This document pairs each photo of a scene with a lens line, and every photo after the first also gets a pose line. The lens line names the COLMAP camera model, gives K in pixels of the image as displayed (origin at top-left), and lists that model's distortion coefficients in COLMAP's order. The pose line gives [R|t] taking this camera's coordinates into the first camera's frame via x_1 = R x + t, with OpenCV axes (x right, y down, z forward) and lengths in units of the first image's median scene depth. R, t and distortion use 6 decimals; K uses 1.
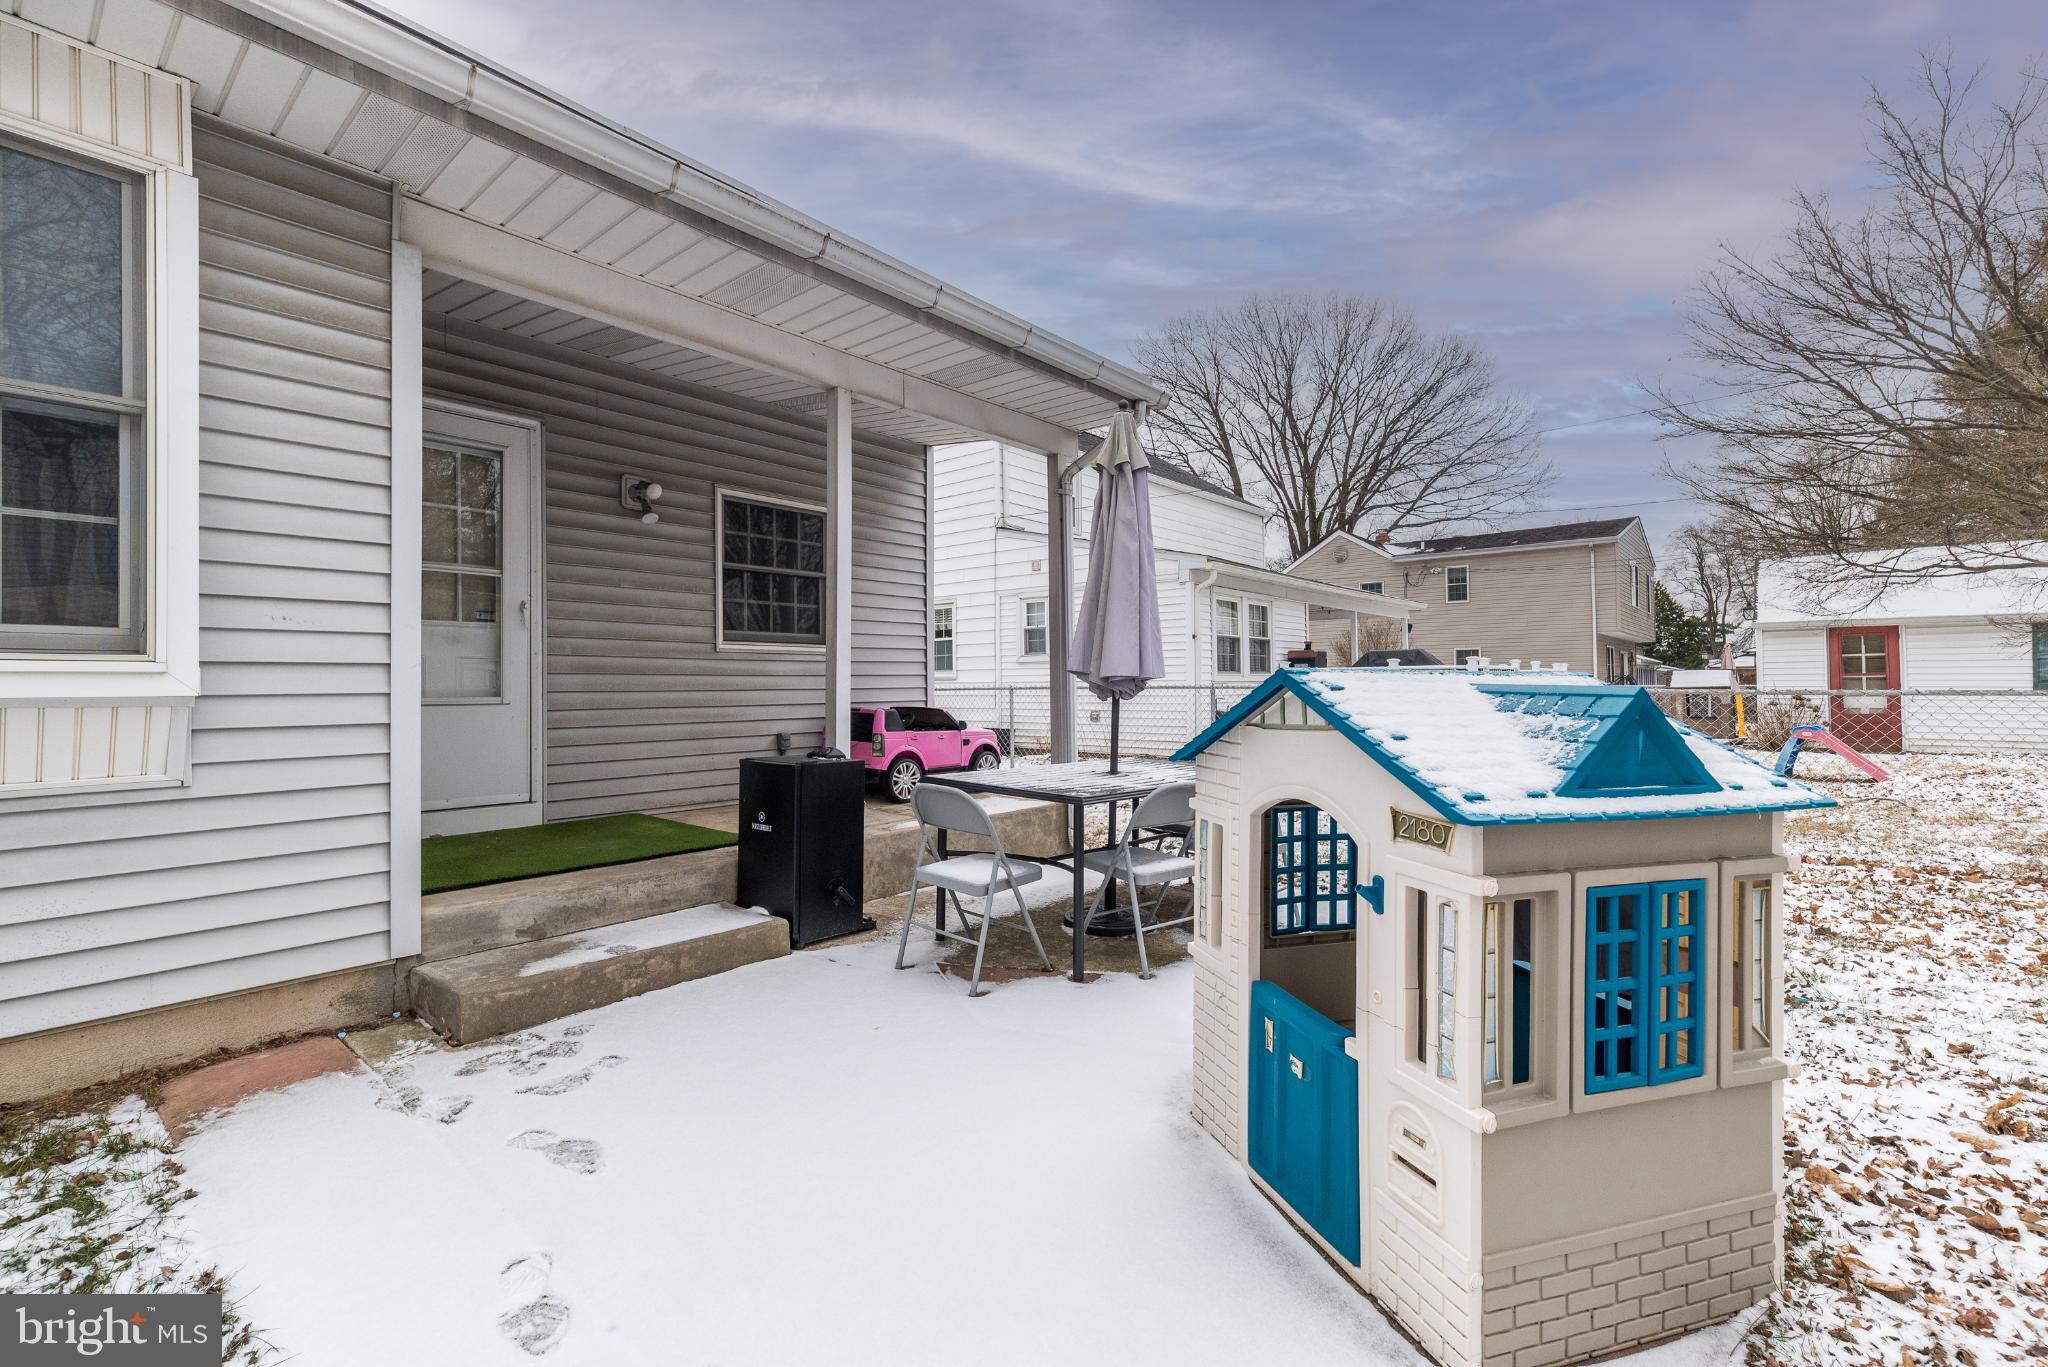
lens RADIAL K [[899.3, 0, 1031.8], [0, 899.3, 659.5], [0, 0, 1]] dist [0.006501, 0.000761]
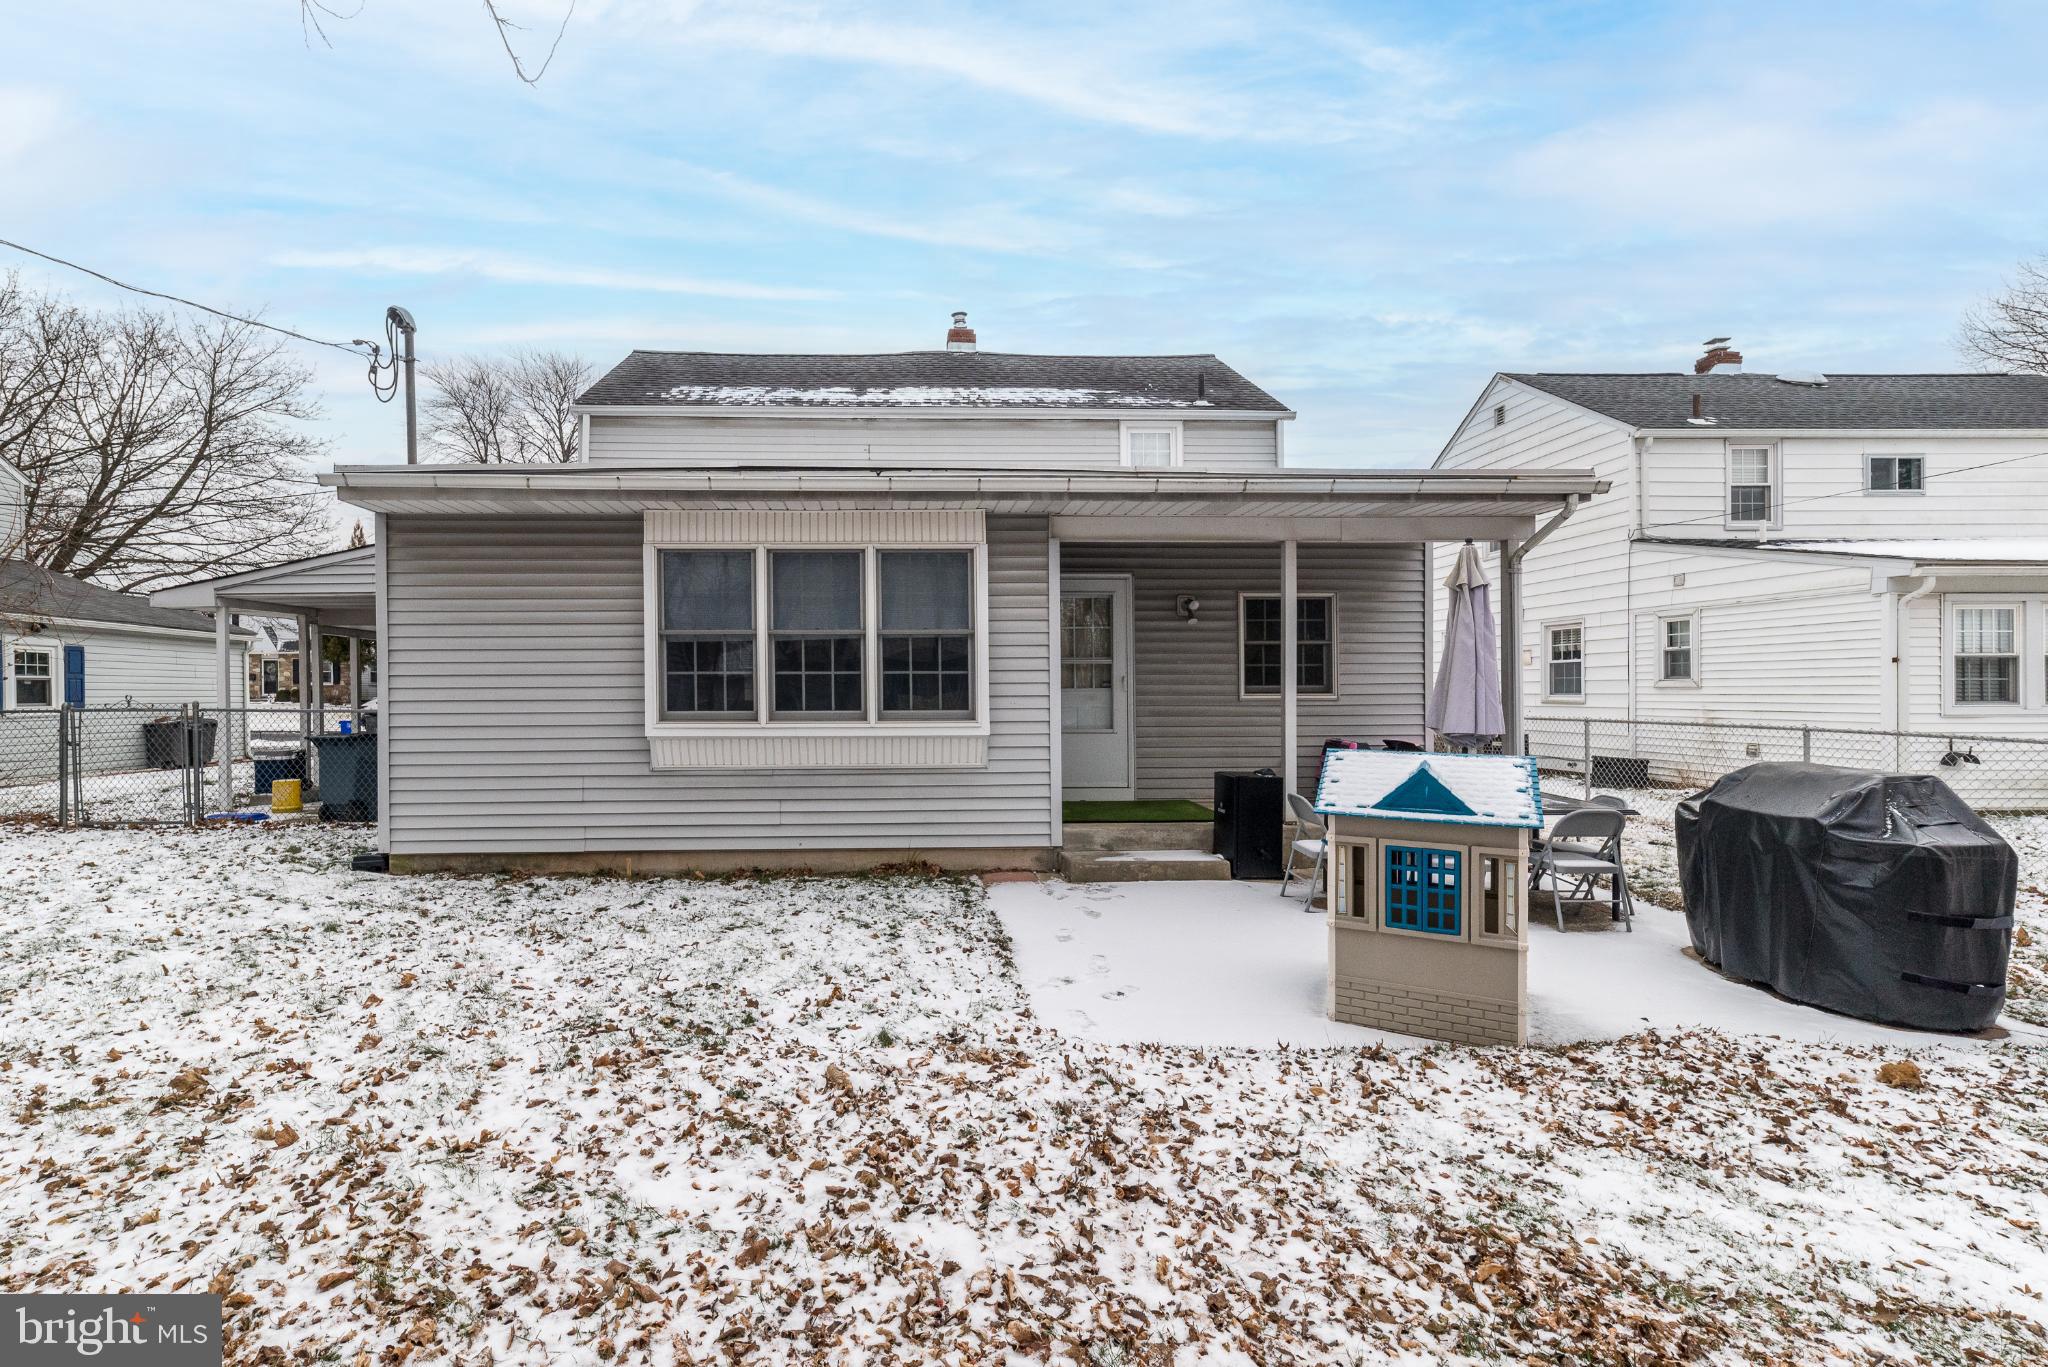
lens RADIAL K [[961.2, 0, 916.9], [0, 961.2, 729.6], [0, 0, 1]] dist [0.003000, 0.000306]
pose [[0.673110, 0.035565, -0.738687, 0.577552], [0.019102, 0.997674, 0.065440, -0.091865], [0.739295, -0.058159, 0.670865, -0.595363]]
